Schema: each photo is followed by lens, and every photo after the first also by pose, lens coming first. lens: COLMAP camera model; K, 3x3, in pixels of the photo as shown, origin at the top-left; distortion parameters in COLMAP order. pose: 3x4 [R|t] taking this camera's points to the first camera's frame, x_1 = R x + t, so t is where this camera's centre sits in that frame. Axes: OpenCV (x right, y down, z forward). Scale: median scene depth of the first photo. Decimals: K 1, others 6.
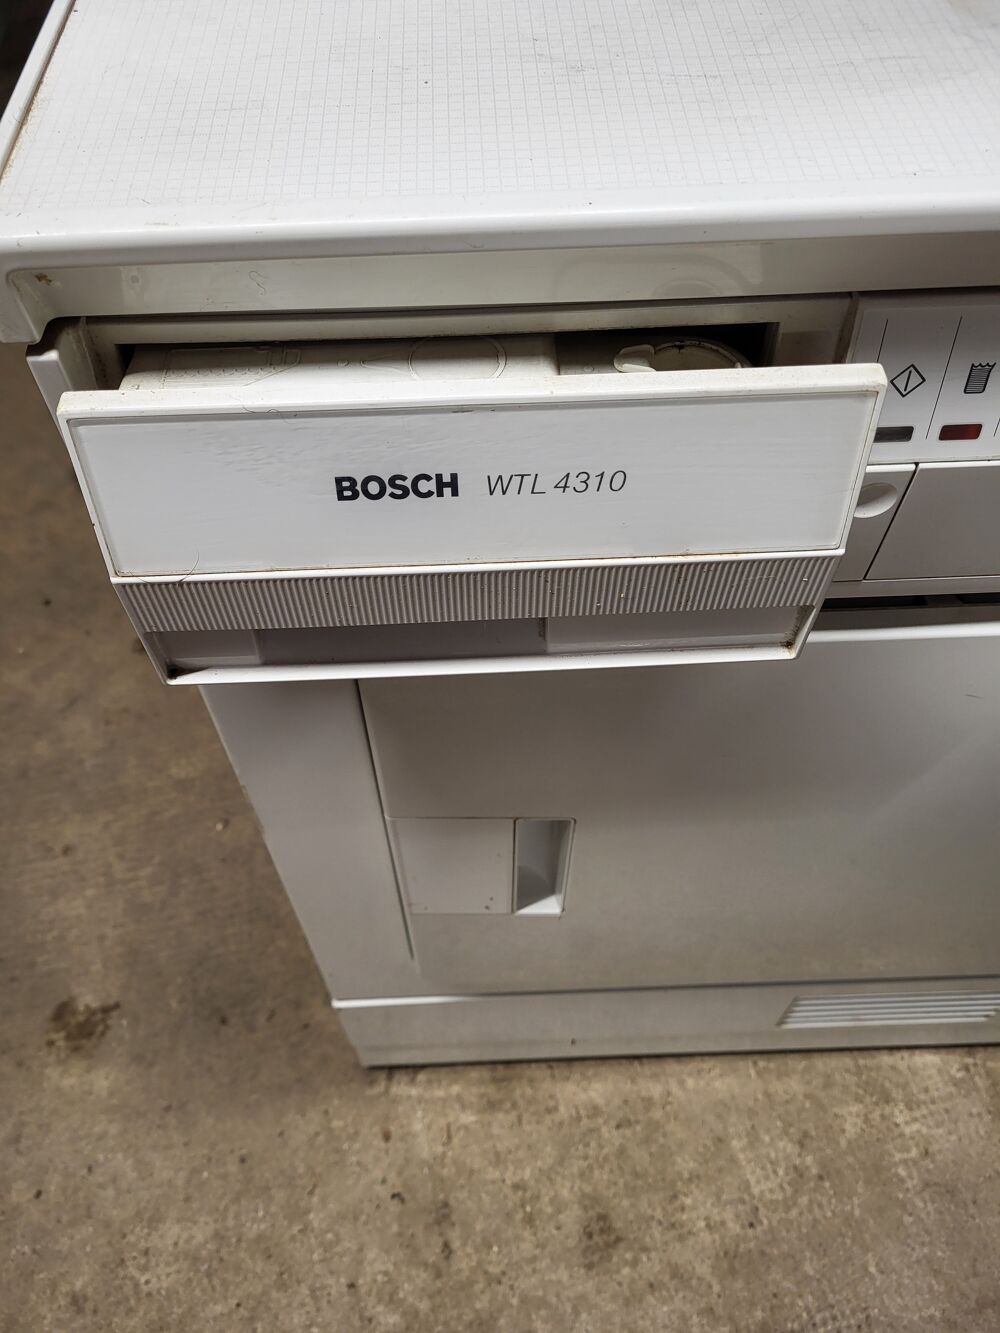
lens RADIAL K [[1009.3, 0, 486.9], [0, 1009.3, 669.6], [0, 0, 1]] dist [-0.025312, 0.013910]
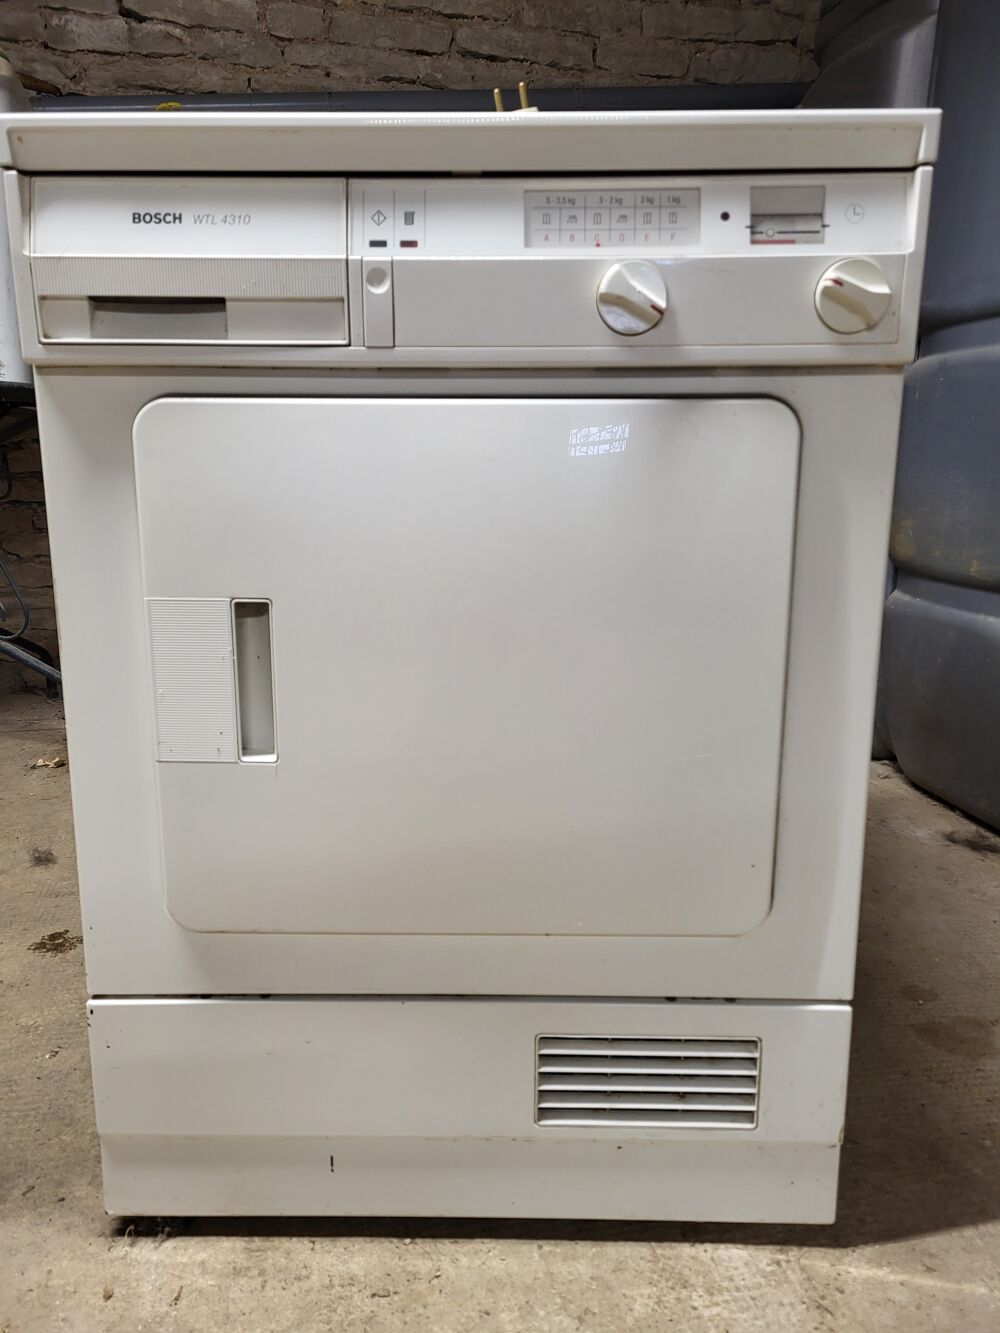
lens RADIAL K [[1009.3, 0, 506.7], [0, 1009.3, 669.5], [0, 0, 1]] dist [-0.025312, 0.013910]
pose [[0.999105, 0.034205, -0.024864, 0.248607], [-0.041921, 0.723913, -0.688617, 0.653430], [-0.005555, 0.689043, 0.724699, -0.004696]]
